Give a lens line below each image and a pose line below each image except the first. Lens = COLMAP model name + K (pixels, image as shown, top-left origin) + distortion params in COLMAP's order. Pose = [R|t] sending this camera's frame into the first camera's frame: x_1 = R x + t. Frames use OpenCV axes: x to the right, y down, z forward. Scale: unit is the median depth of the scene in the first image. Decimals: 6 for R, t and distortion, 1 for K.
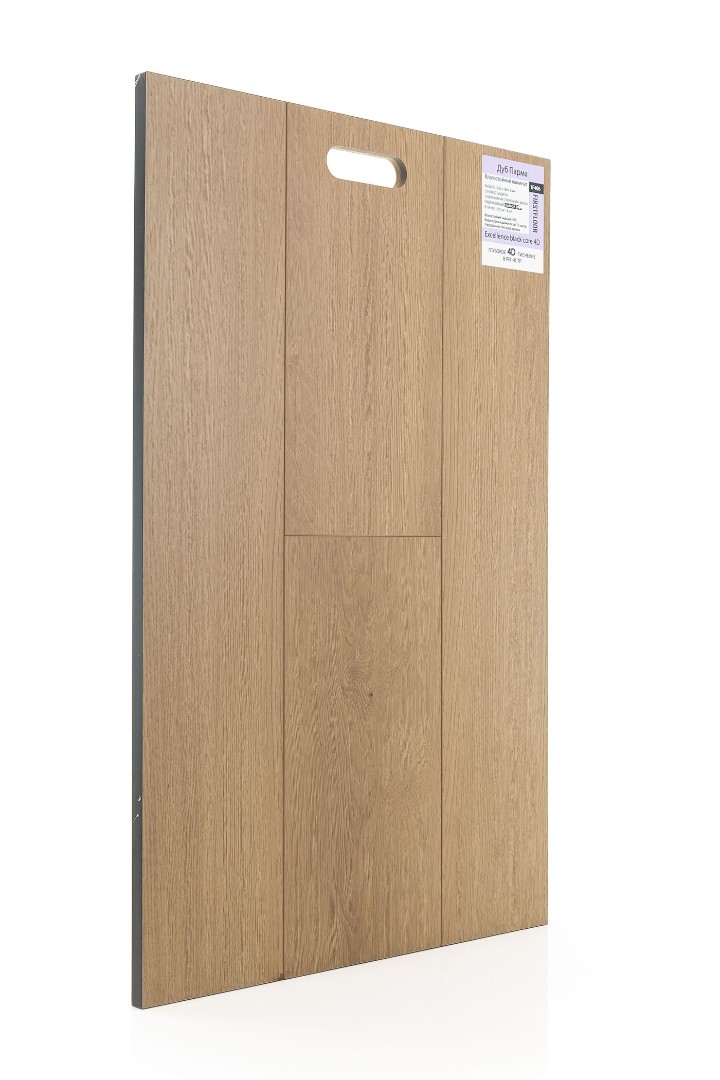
lens RADIAL K [[1700.6, 0, 359.2], [0, 1700.6, 536.1], [0, 0, 1]] dist [-0.003426, 0.000000]
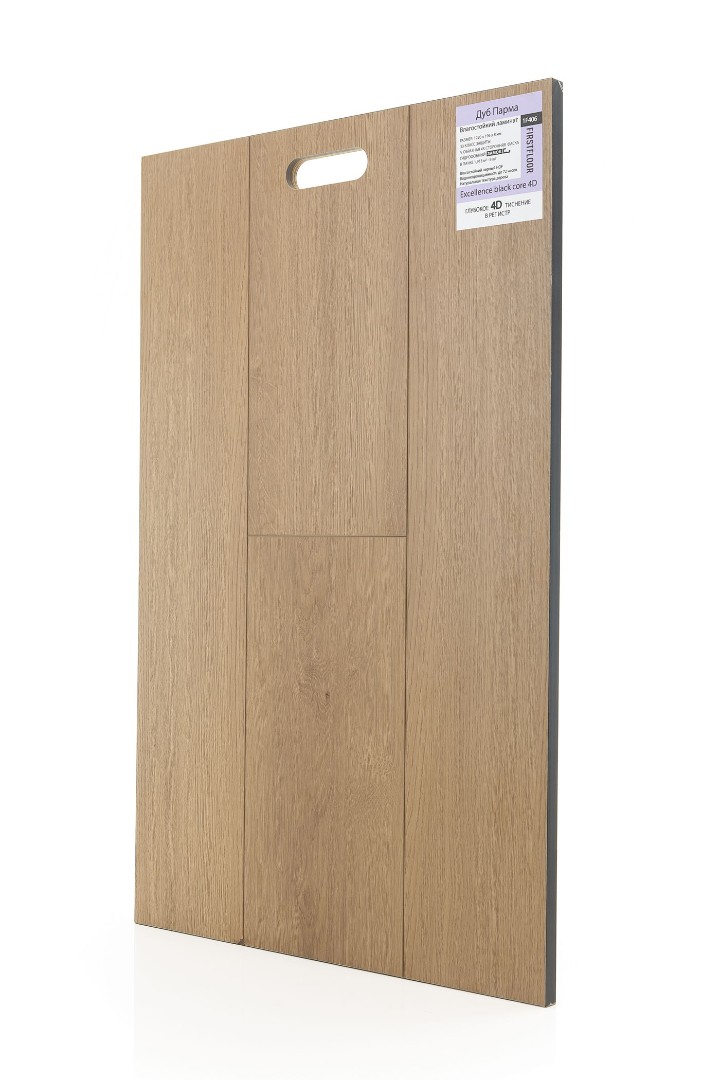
lens RADIAL K [[1700.6, 0, 360.2], [0, 1700.6, 540.6], [0, 0, 1]] dist [-0.003426, 0.000000]
pose [[0.190657, -0.005604, -0.981641, 0.936049], [-0.002319, 0.999978, -0.006159, 0.008263], [0.981654, 0.003450, 0.190640, 0.781670]]
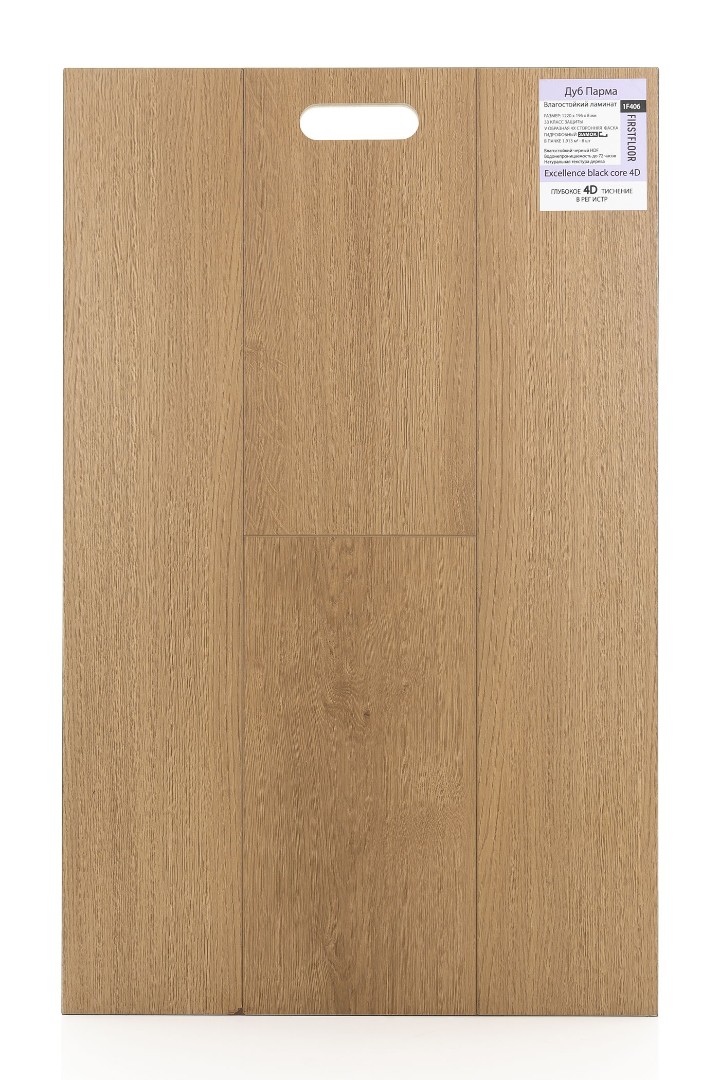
lens RADIAL K [[1700.6, 0, 359.5], [0, 1700.6, 544.1], [0, 0, 1]] dist [-0.003426, 0.000000]
pose [[0.754781, -0.005688, -0.655952, 0.553869], [0.005643, 0.999982, -0.002178, 0.005918], [0.655953, -0.002058, 0.754799, 0.309161]]
